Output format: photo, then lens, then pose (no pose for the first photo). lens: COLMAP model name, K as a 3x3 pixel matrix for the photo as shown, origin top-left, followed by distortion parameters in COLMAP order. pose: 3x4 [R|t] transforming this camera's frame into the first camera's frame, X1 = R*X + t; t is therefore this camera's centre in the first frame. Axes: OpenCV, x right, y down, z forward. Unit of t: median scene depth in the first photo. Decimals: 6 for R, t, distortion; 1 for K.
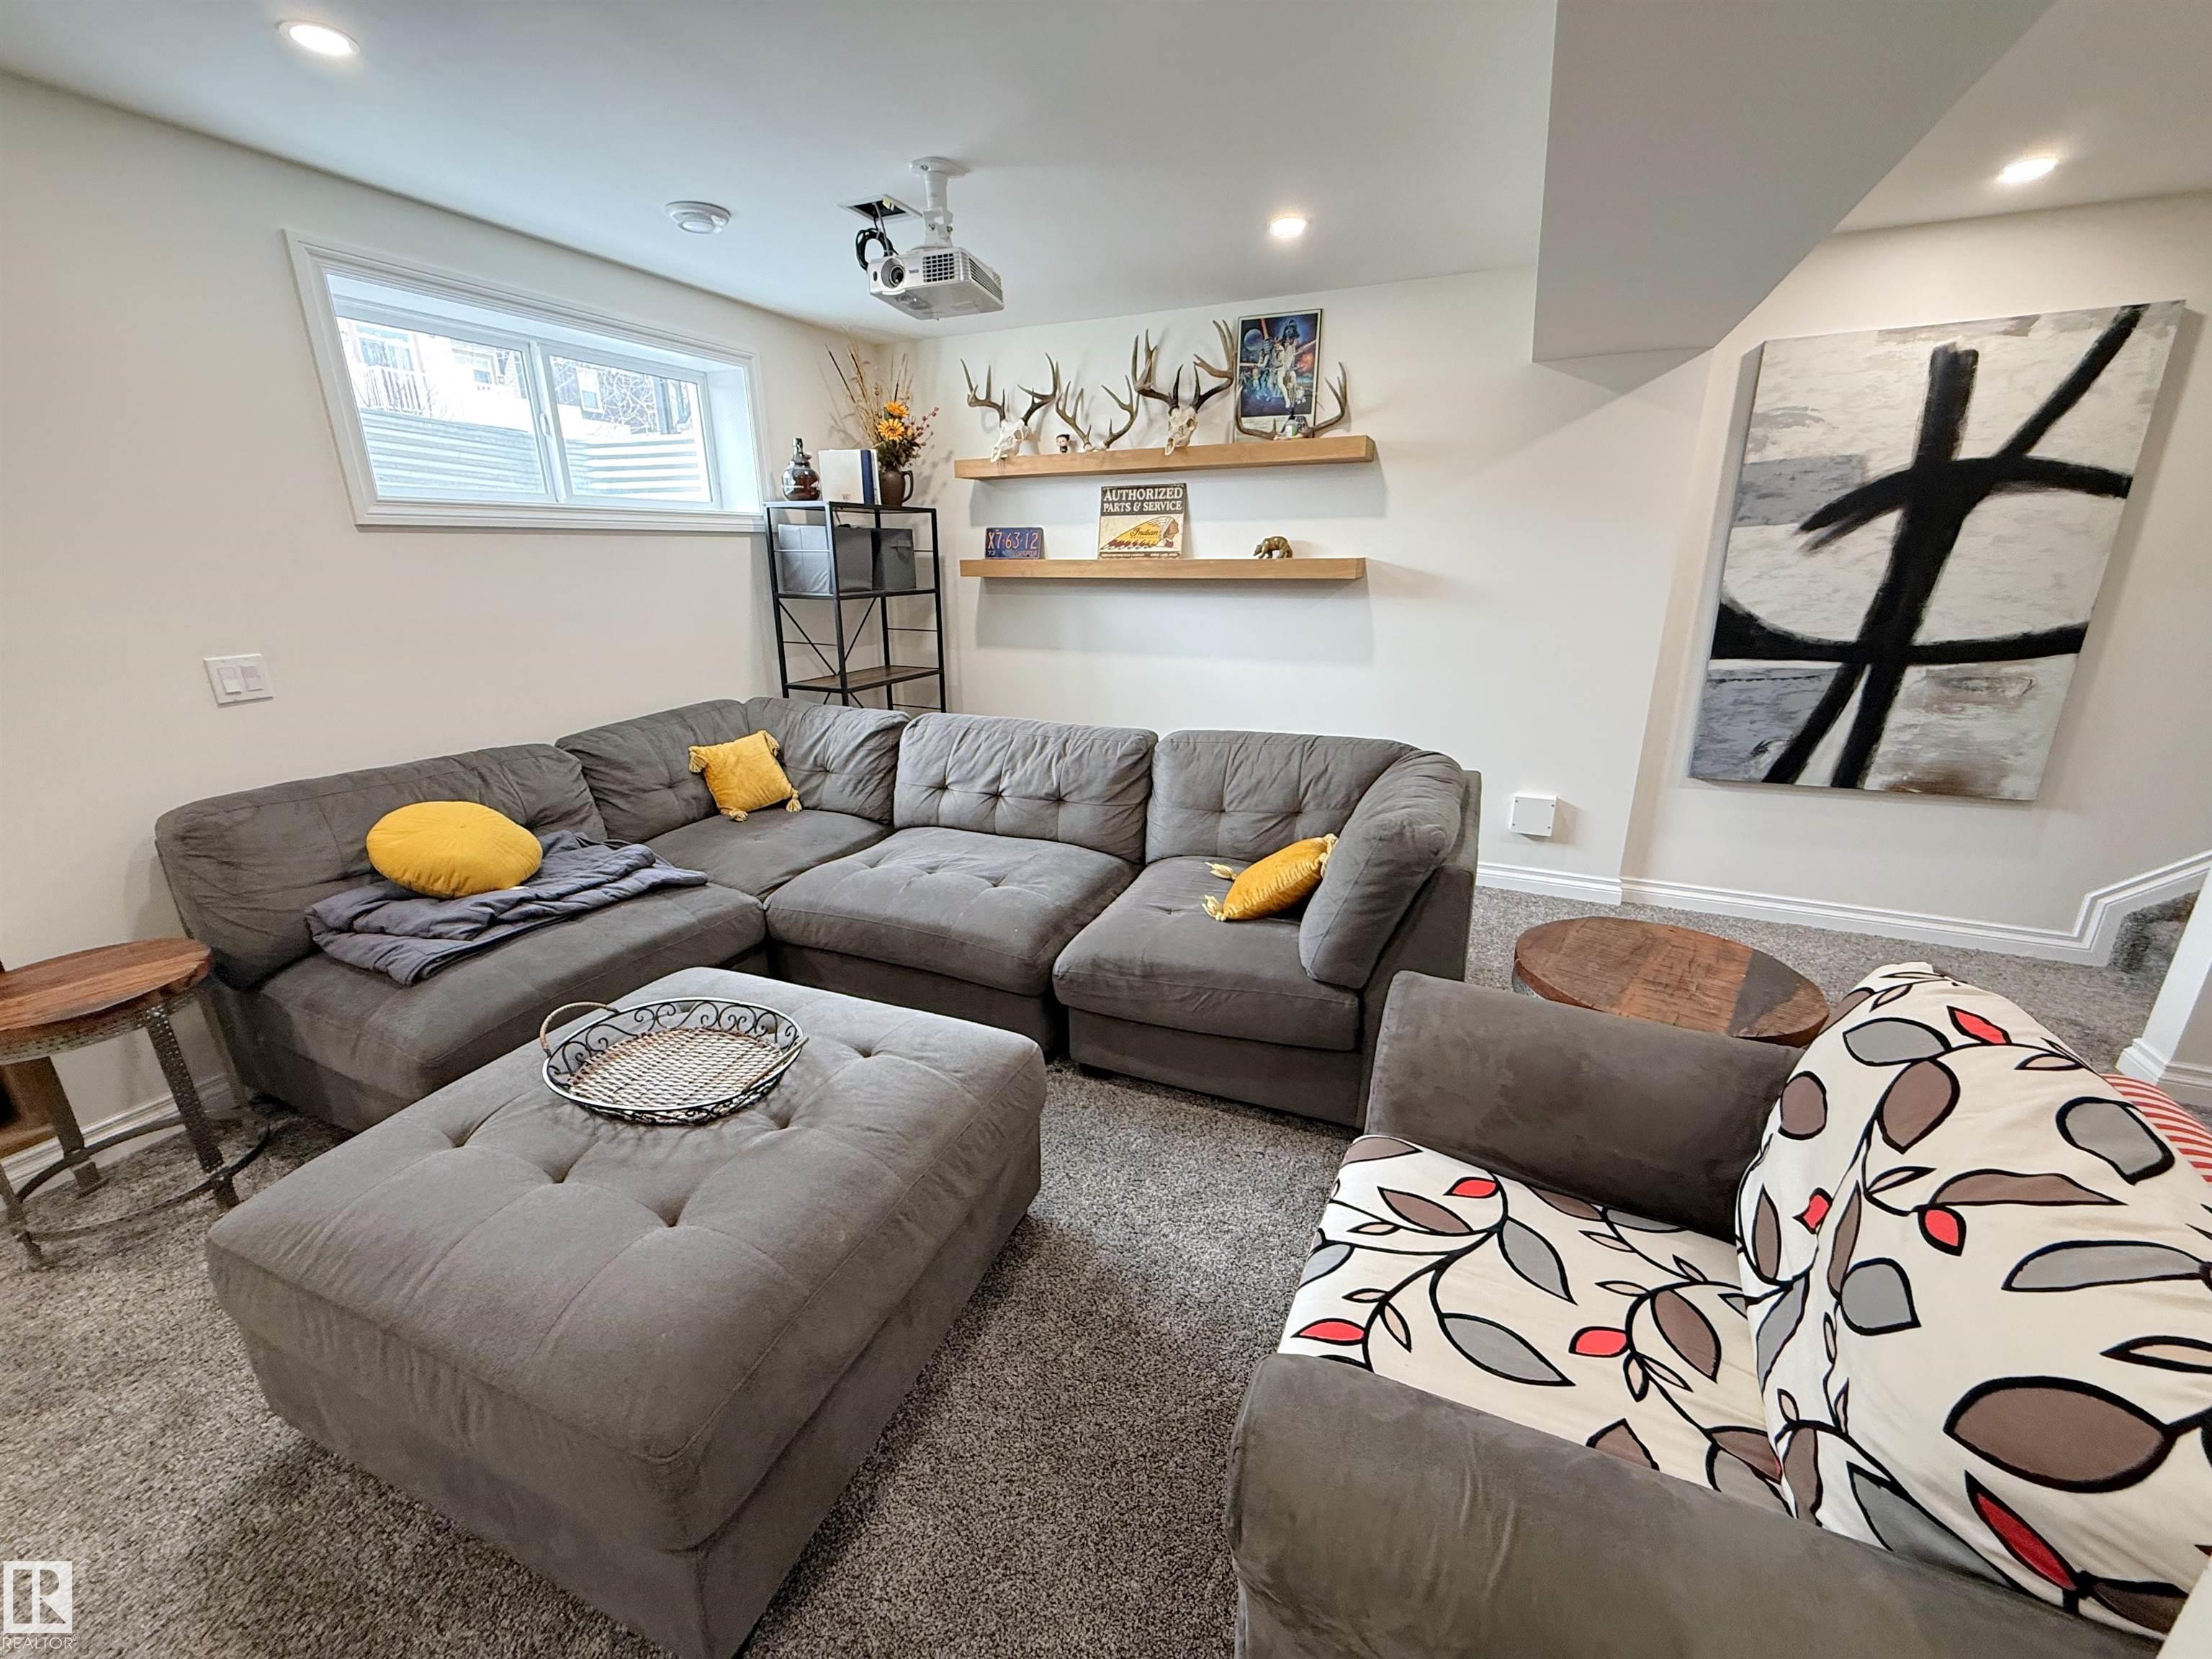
lens RADIAL K [[879.2, 0, 1096.5], [0, 879.2, 829.3], [0, 0, 1]] dist [-0.000468, 0.000040]
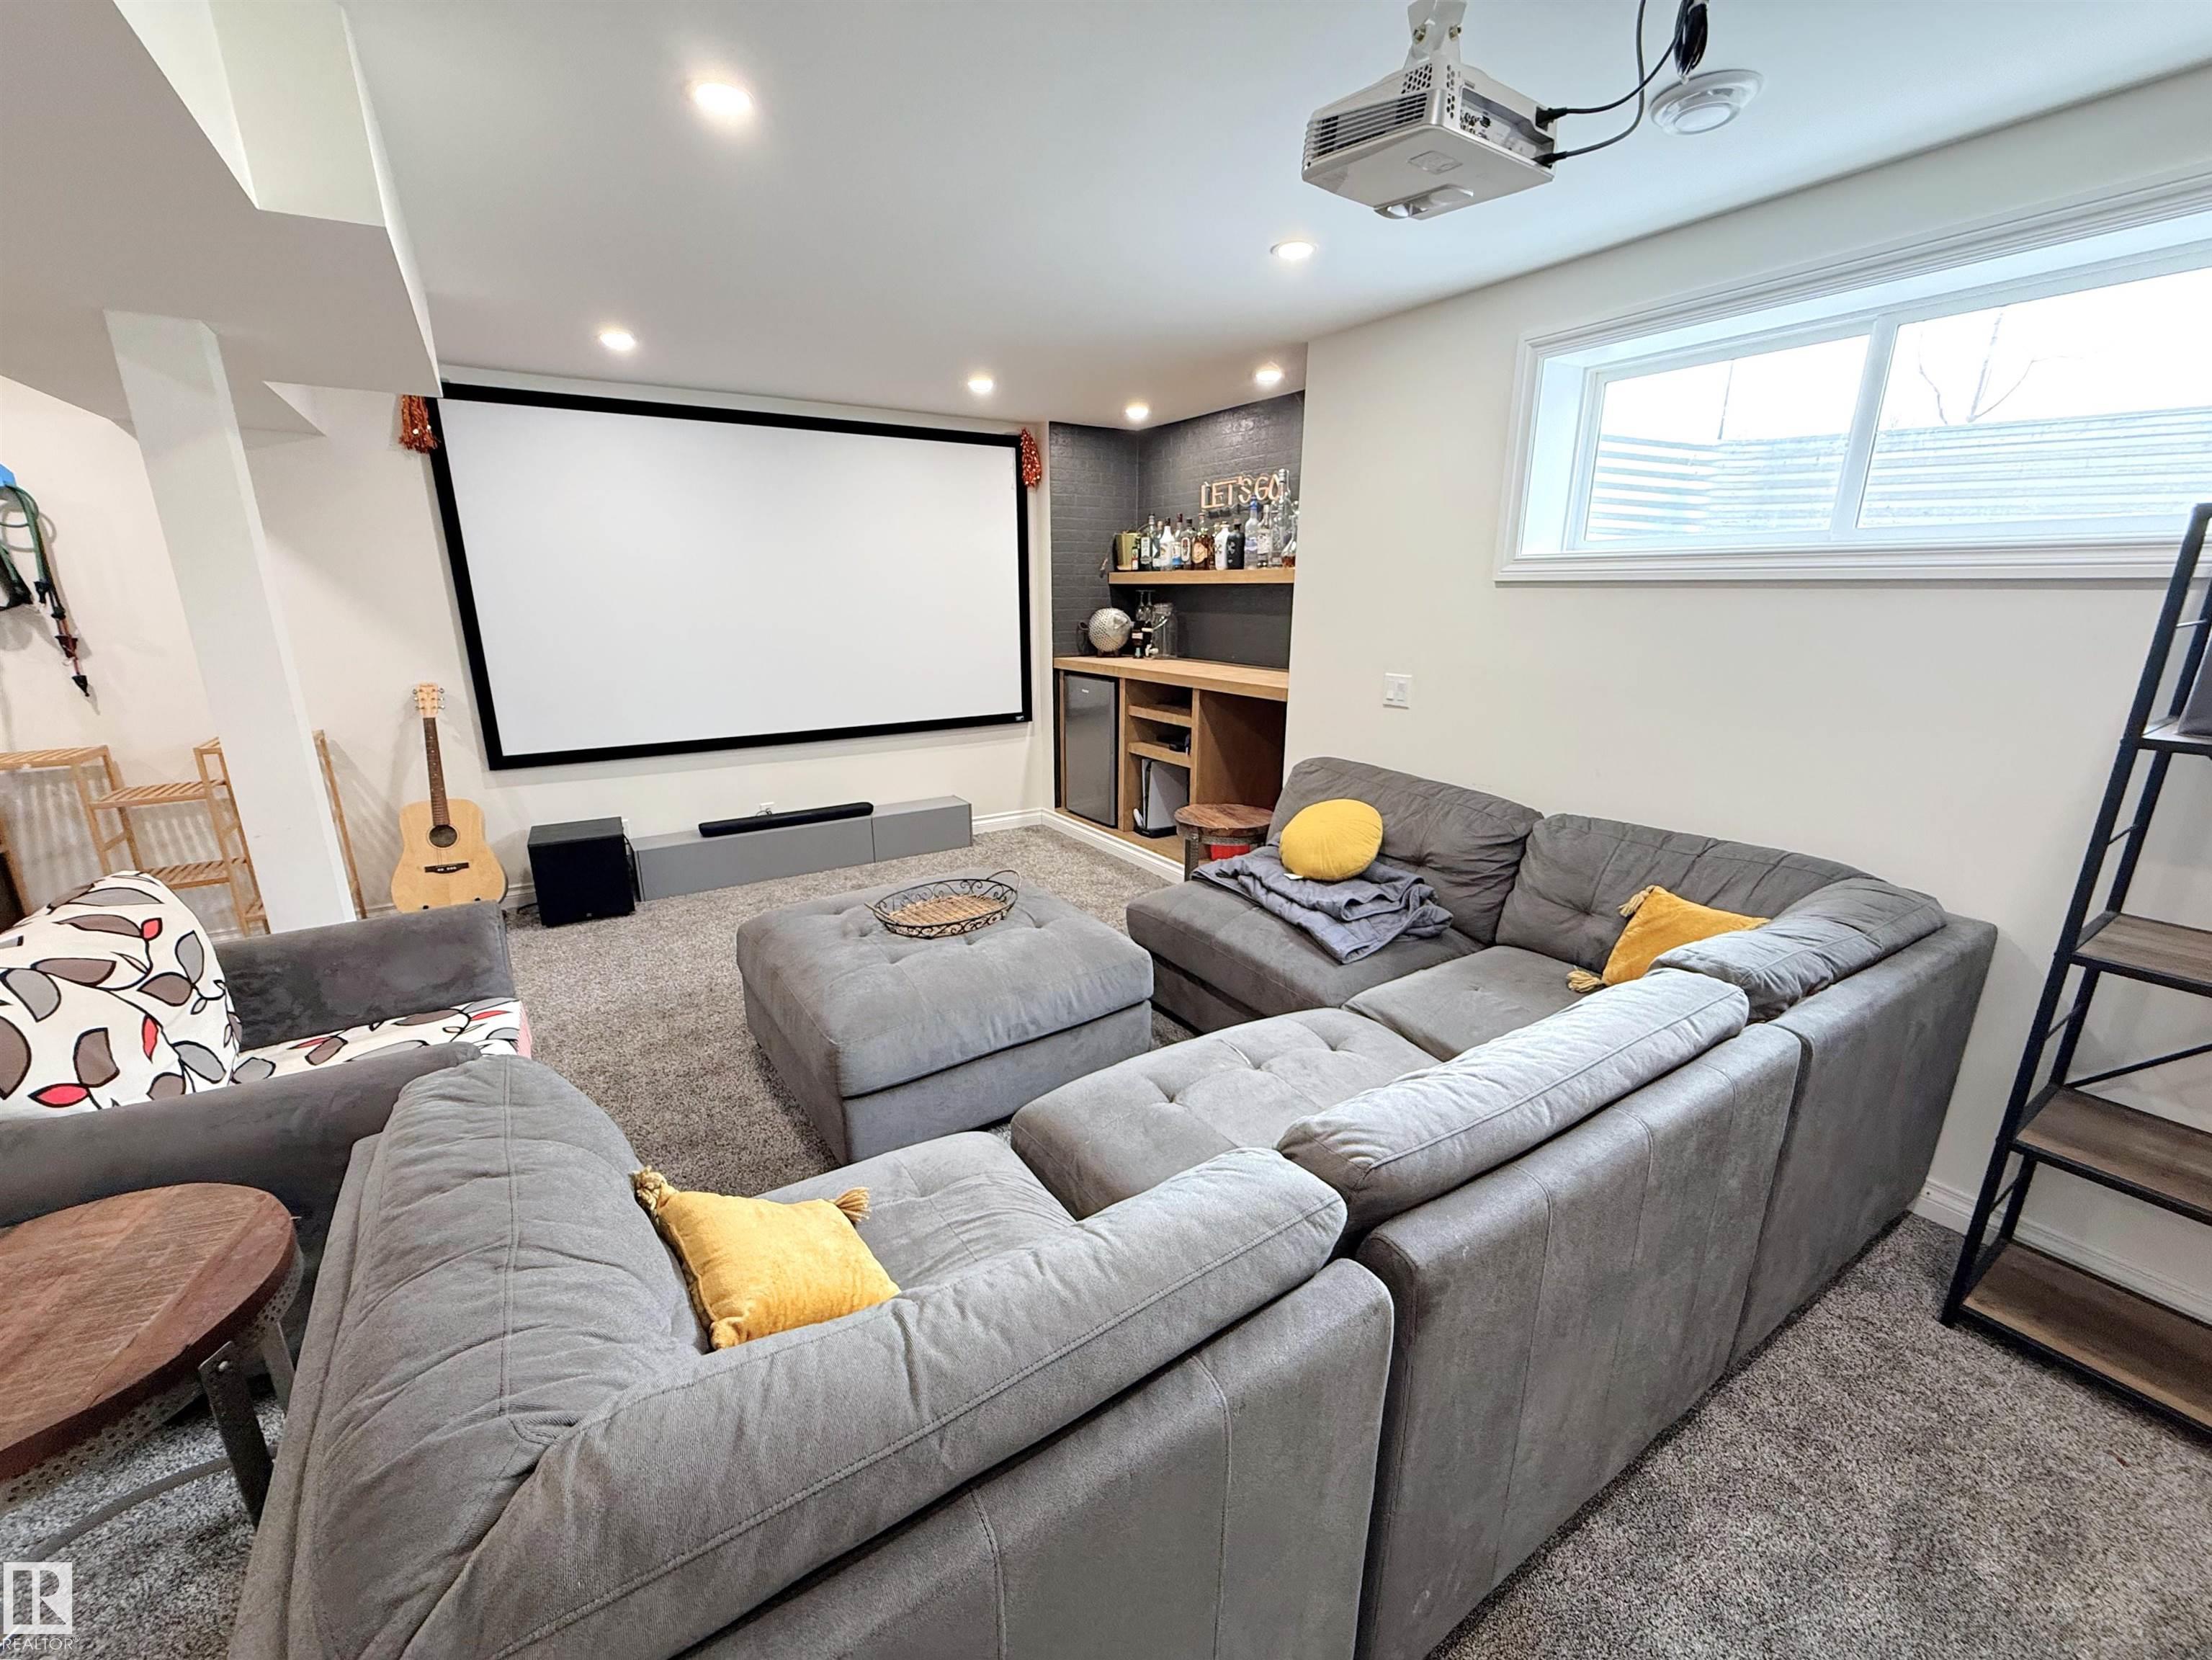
lens RADIAL K [[894.6, 0, 1106.0], [0, 894.6, 830.0], [0, 0, 1]] dist [0.000342, 0.000096]
pose [[-0.544783, 0.230613, -0.806244, 0.477610], [-0.248493, 0.873866, 0.417863, -0.445329], [0.800914, 0.427991, -0.418761, 1.278441]]
